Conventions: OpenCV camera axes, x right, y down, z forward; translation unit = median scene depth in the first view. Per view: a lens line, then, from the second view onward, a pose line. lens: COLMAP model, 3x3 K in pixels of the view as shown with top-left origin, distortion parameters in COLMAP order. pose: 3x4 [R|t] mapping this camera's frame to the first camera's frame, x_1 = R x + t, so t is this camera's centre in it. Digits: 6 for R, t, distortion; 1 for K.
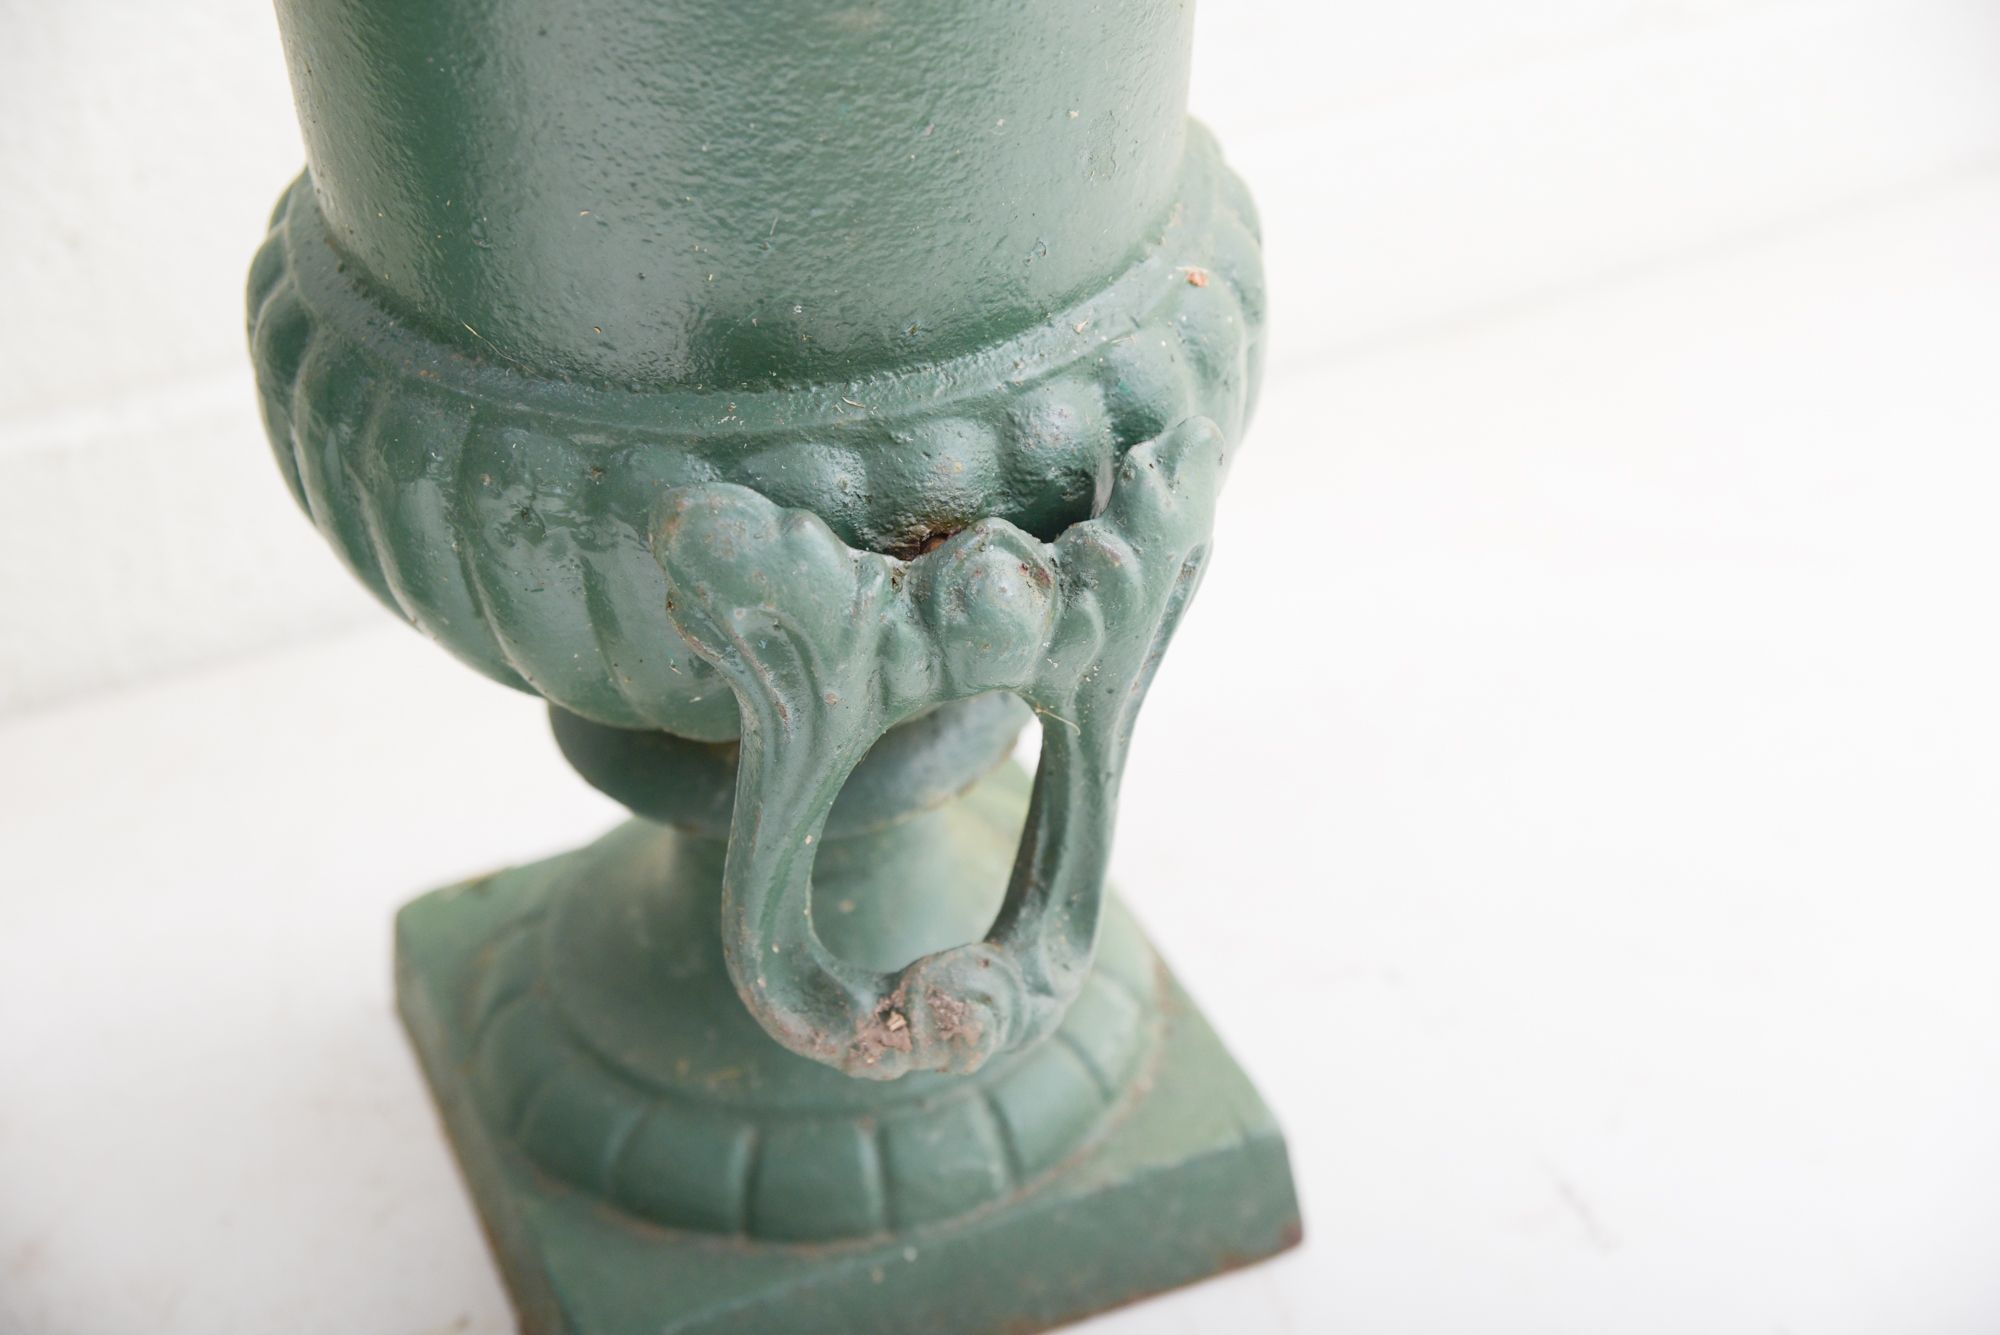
lens RADIAL K [[3293.8, 0, 1000.0], [0, 3293.8, 667.5], [0, 0, 1]] dist [0.071860, 0.237093]
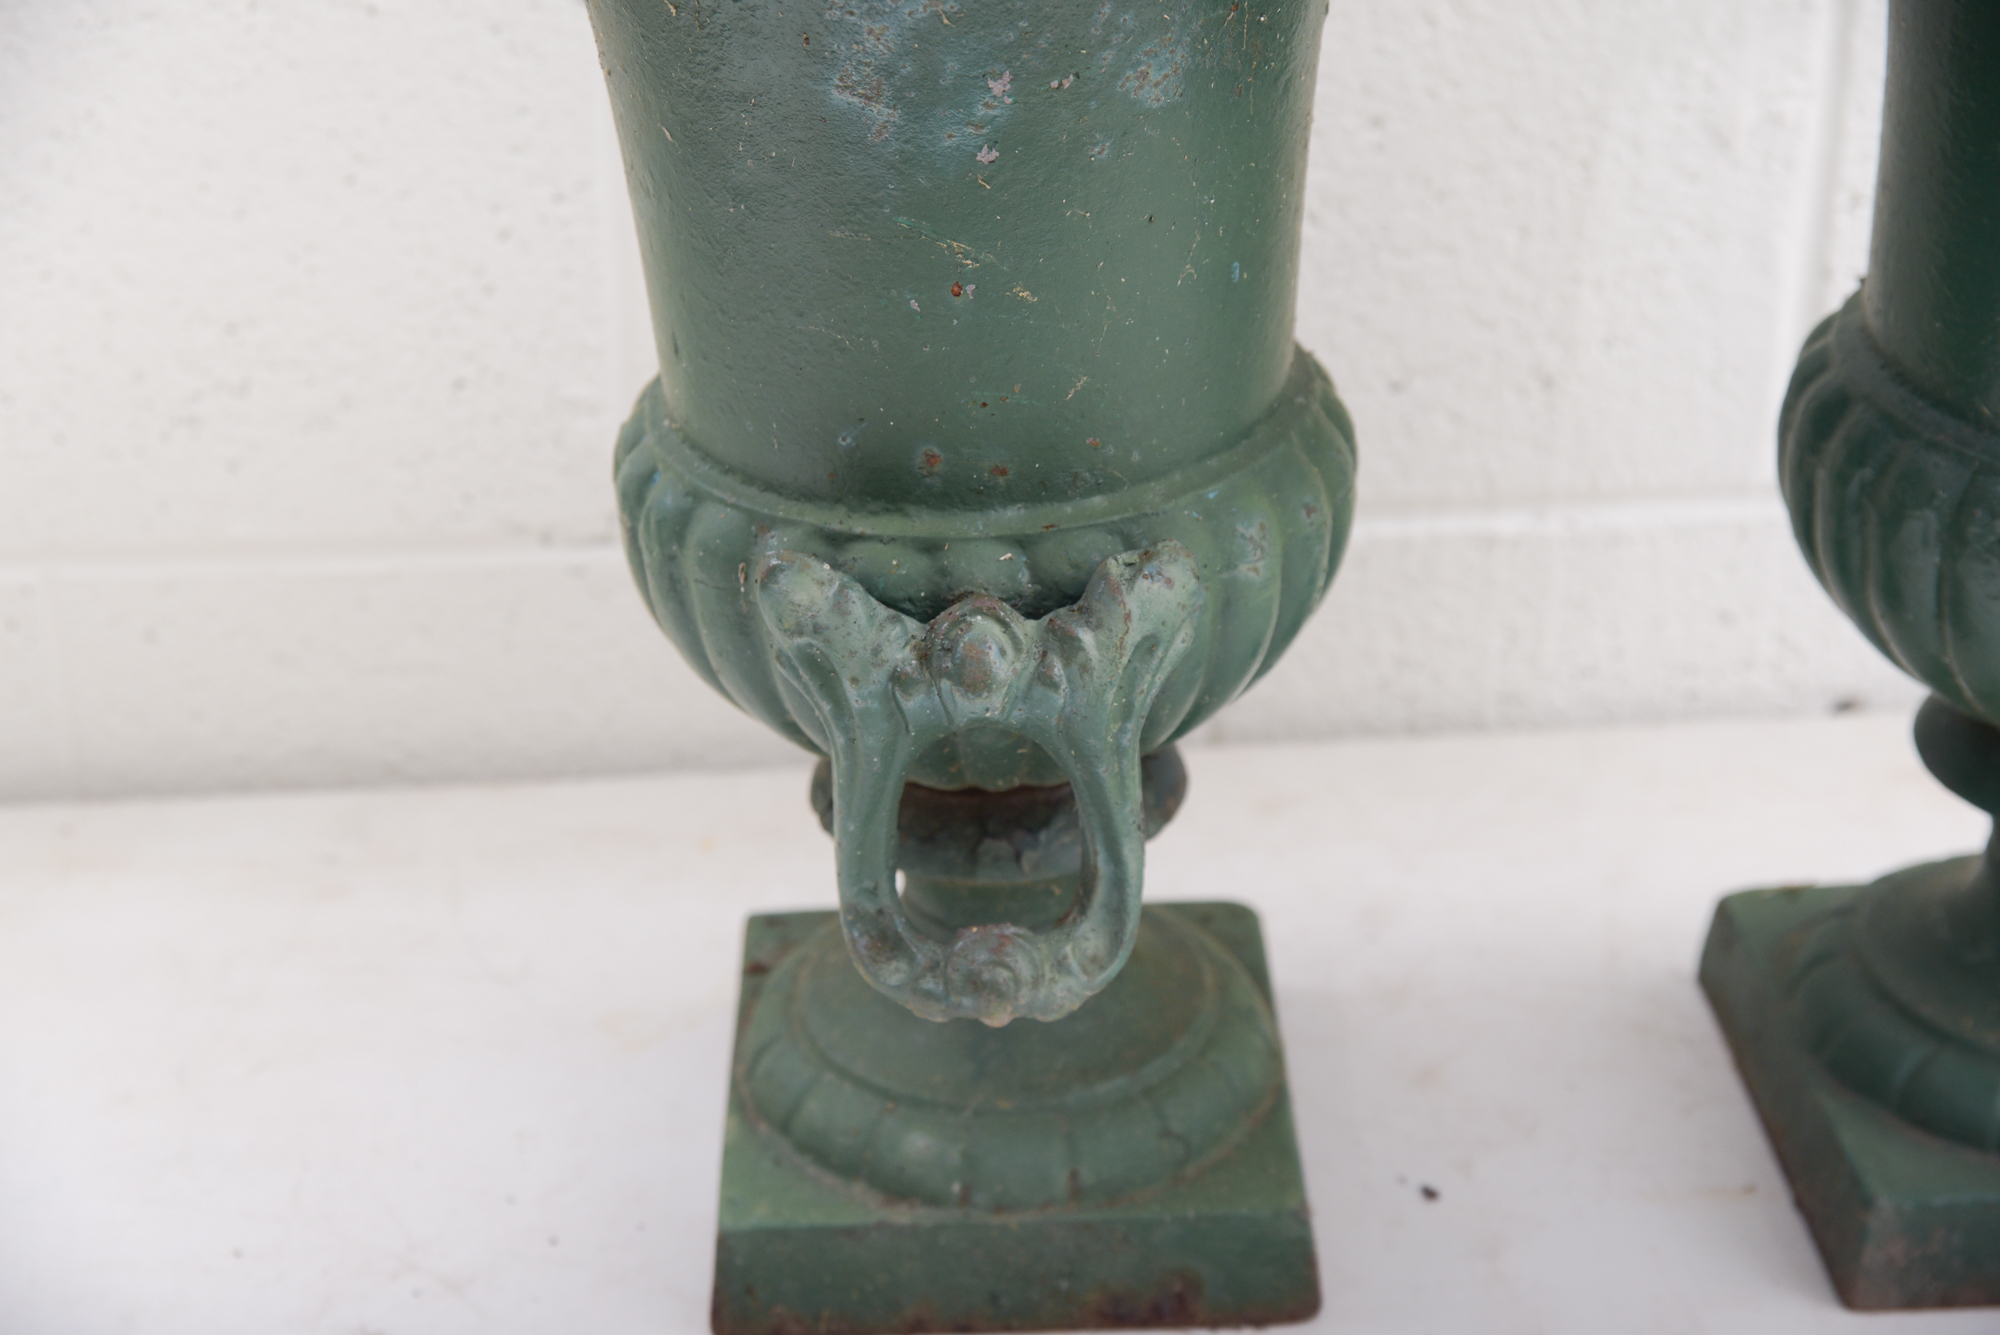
lens RADIAL K [[3293.8, 0, 1000.0], [0, 3293.8, 667.5], [0, 0, 1]] dist [0.071860, 0.237093]
pose [[0.941265, 0.181293, -0.284874, -0.132843], [-0.214047, 0.972840, -0.088131, 0.224907], [0.261159, 0.143931, 0.954505, -0.470137]]
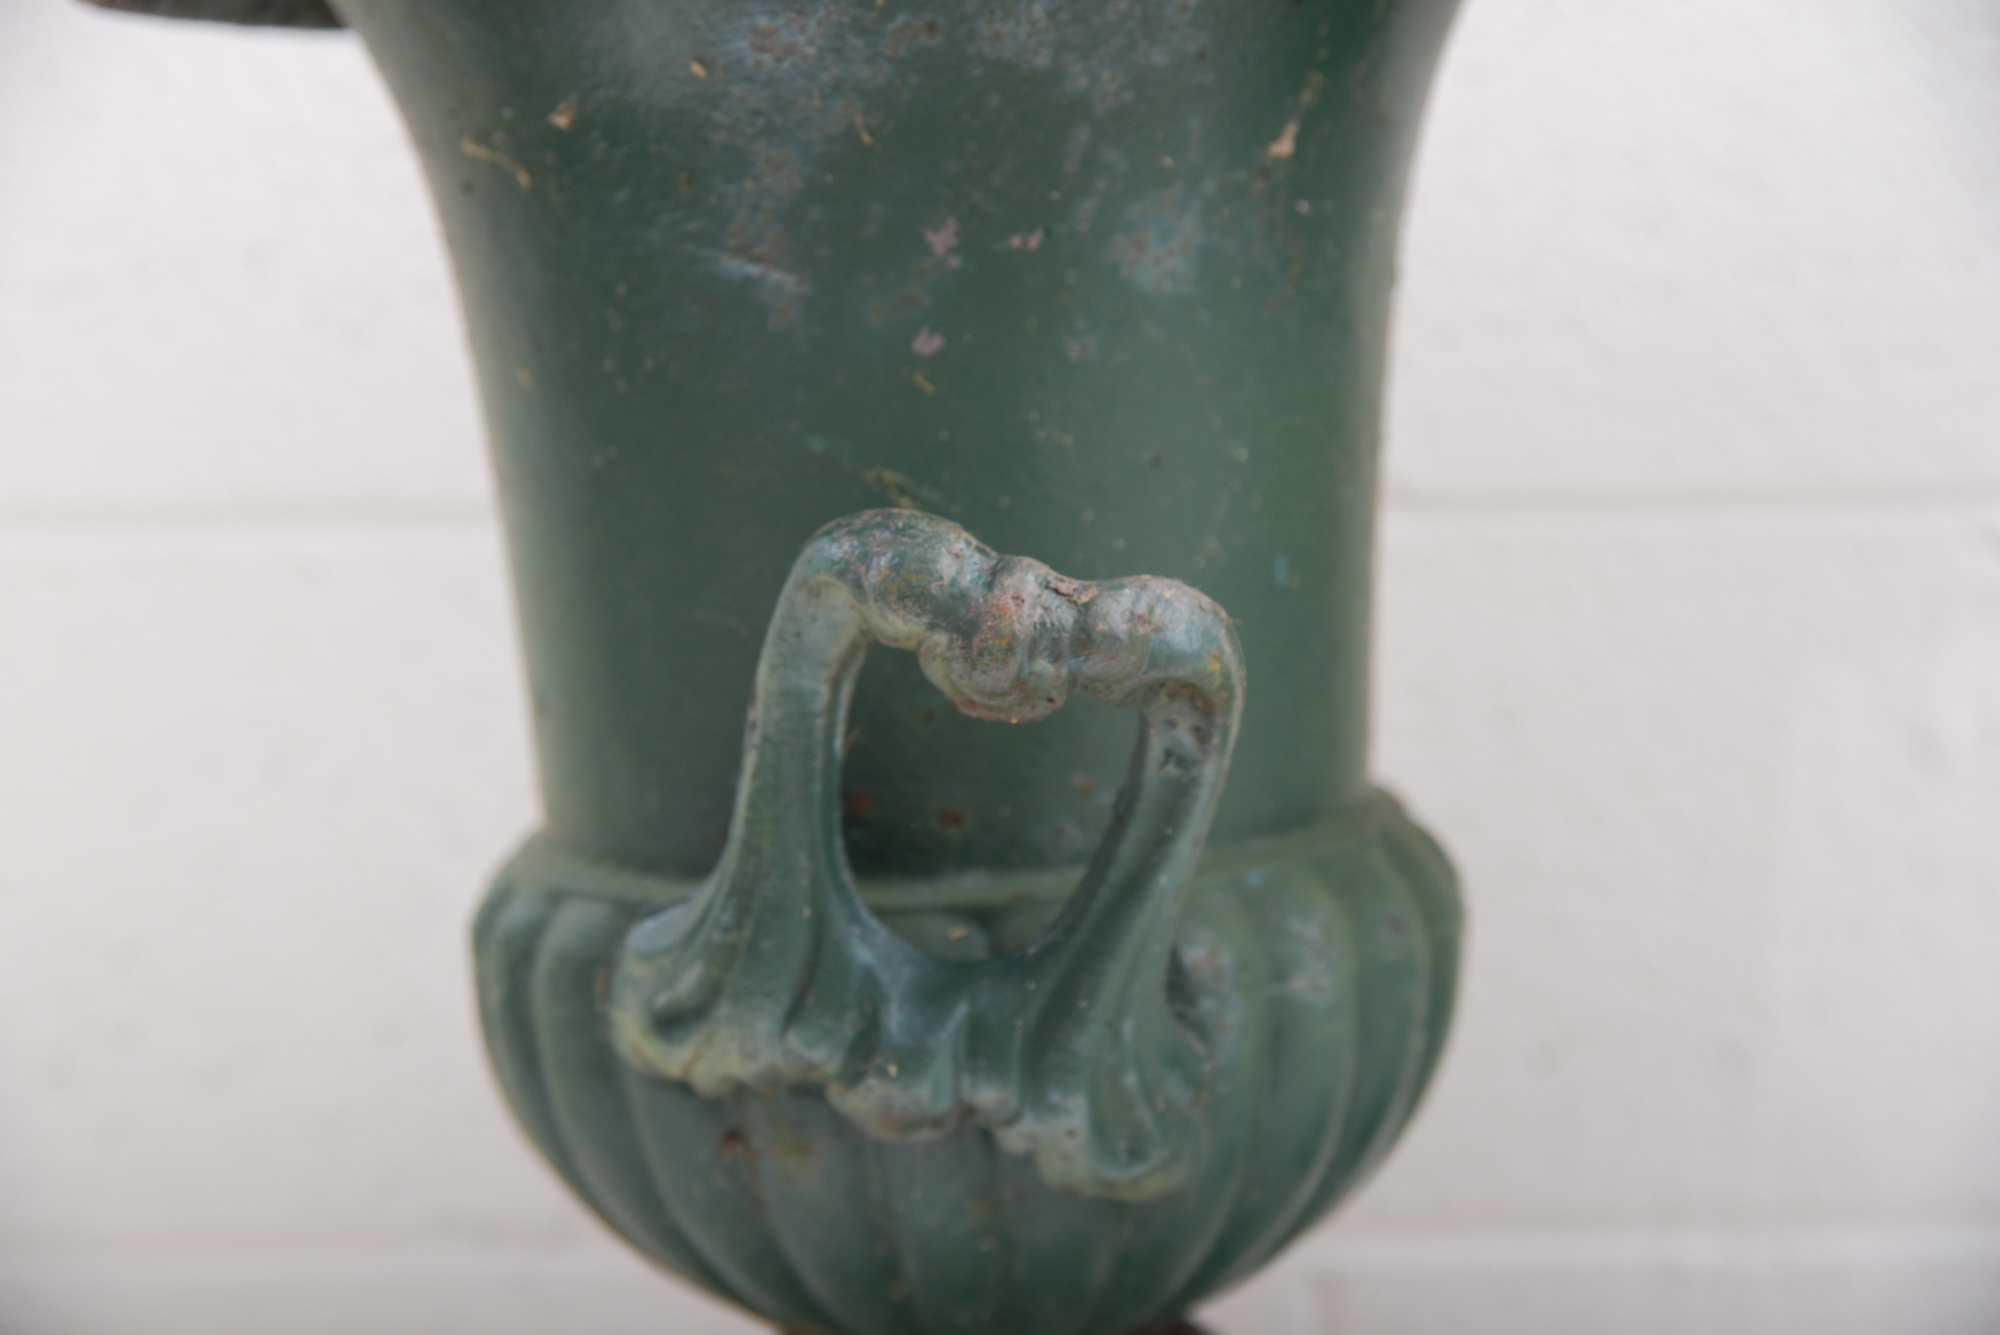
lens RADIAL K [[3293.8, 0, 1000.0], [0, 3293.8, 667.5], [0, 0, 1]] dist [0.071860, 0.237093]
pose [[0.920327, 0.074644, -0.383962, -0.147933], [-0.239289, 0.883950, -0.401713, 0.371214], [0.309418, 0.461585, 0.831385, -0.035204]]
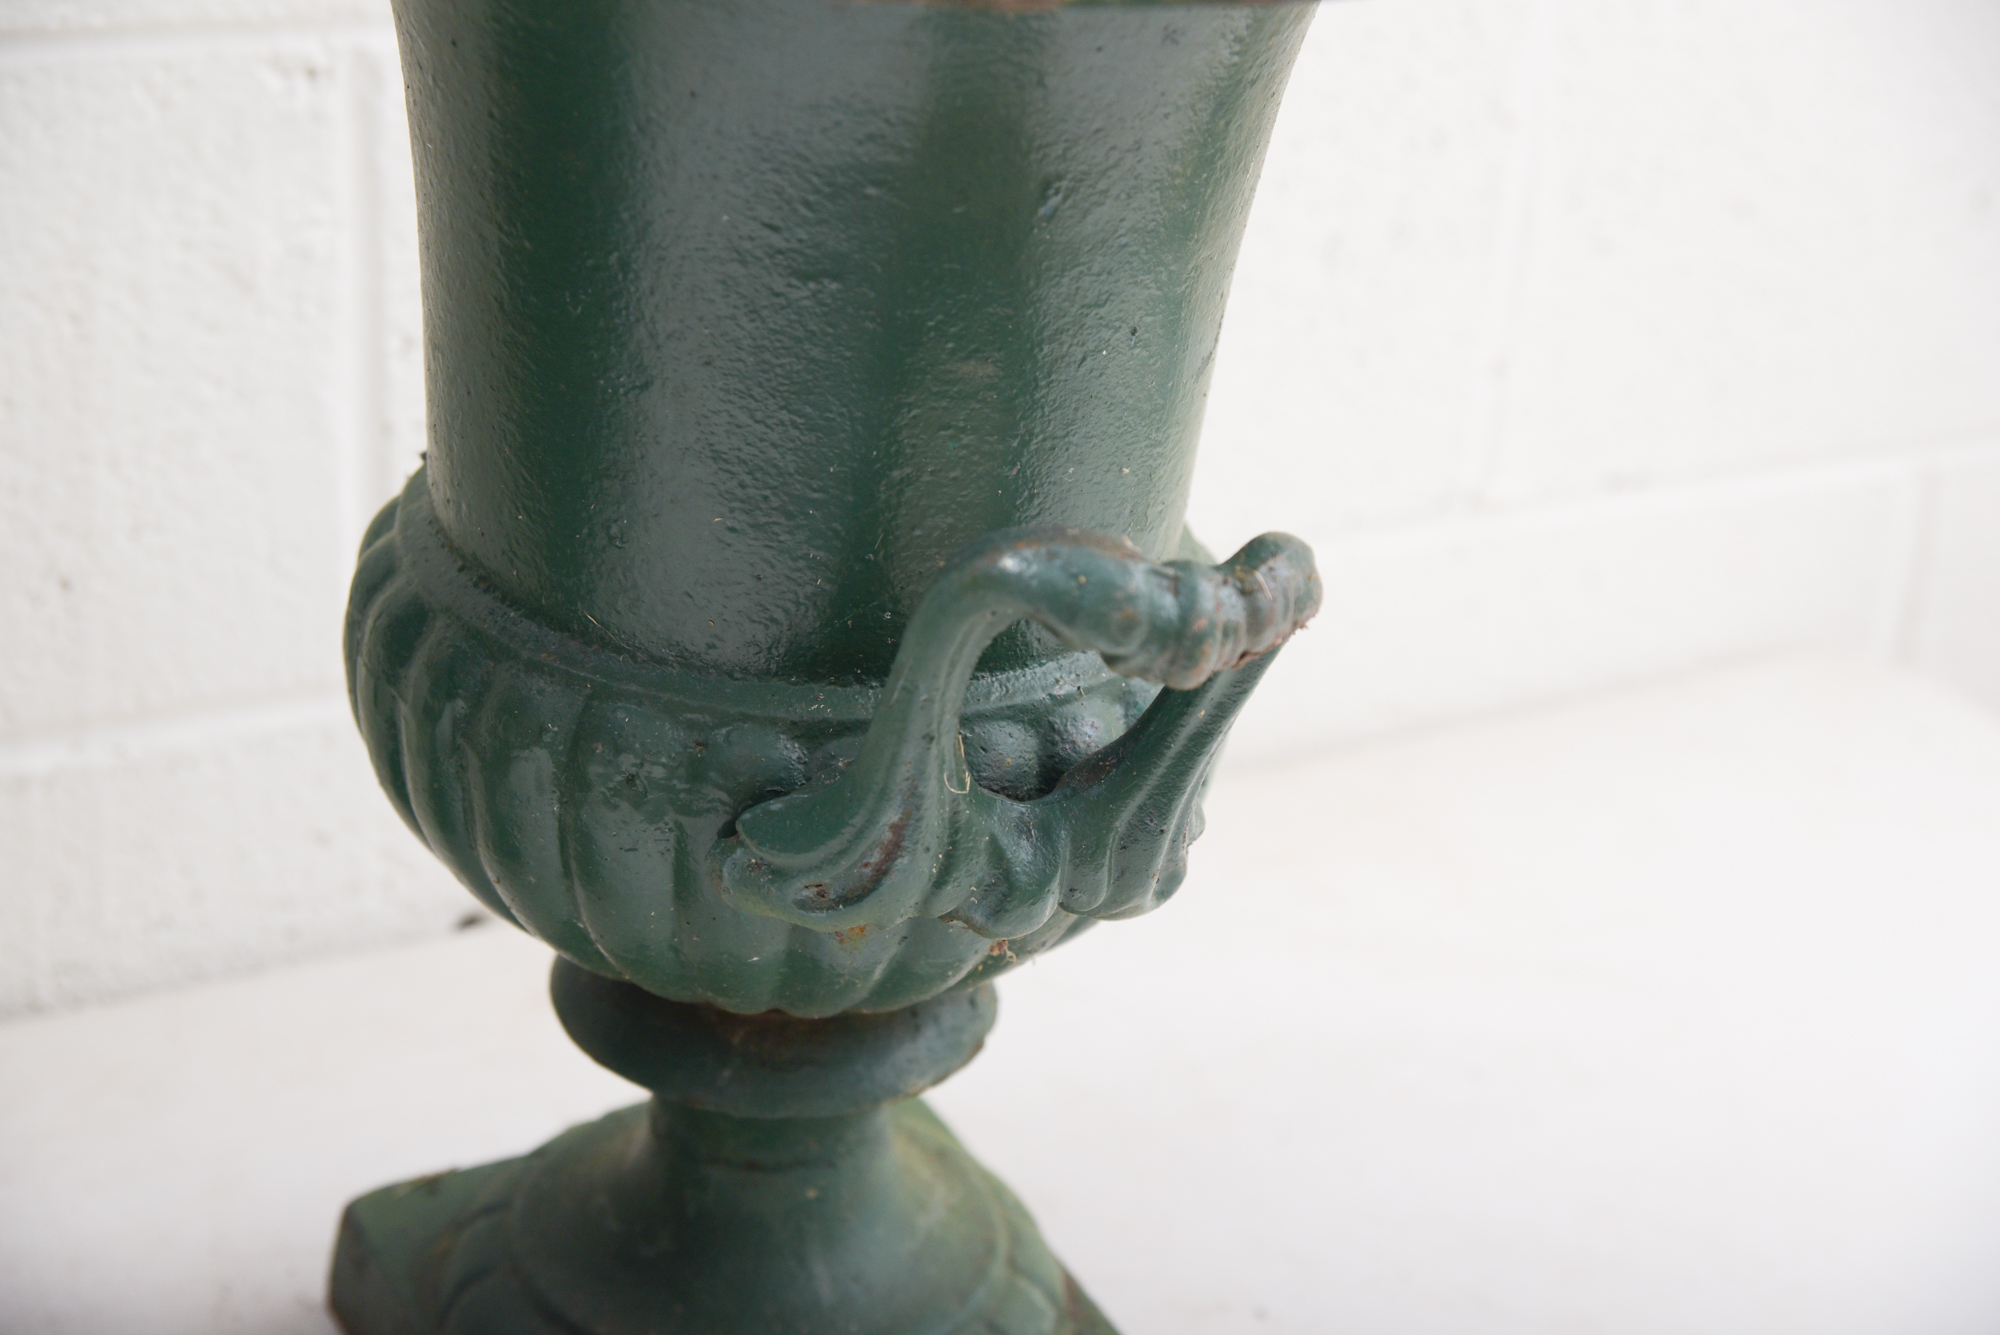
lens RADIAL K [[3293.8, 0, 1000.0], [0, 3293.8, 667.5], [0, 0, 1]] dist [0.071860, 0.237093]
pose [[0.991383, 0.065649, 0.113355, -0.149235], [-0.045967, 0.984672, -0.168250, 0.101579], [-0.122663, 0.161590, 0.979205, -0.141123]]
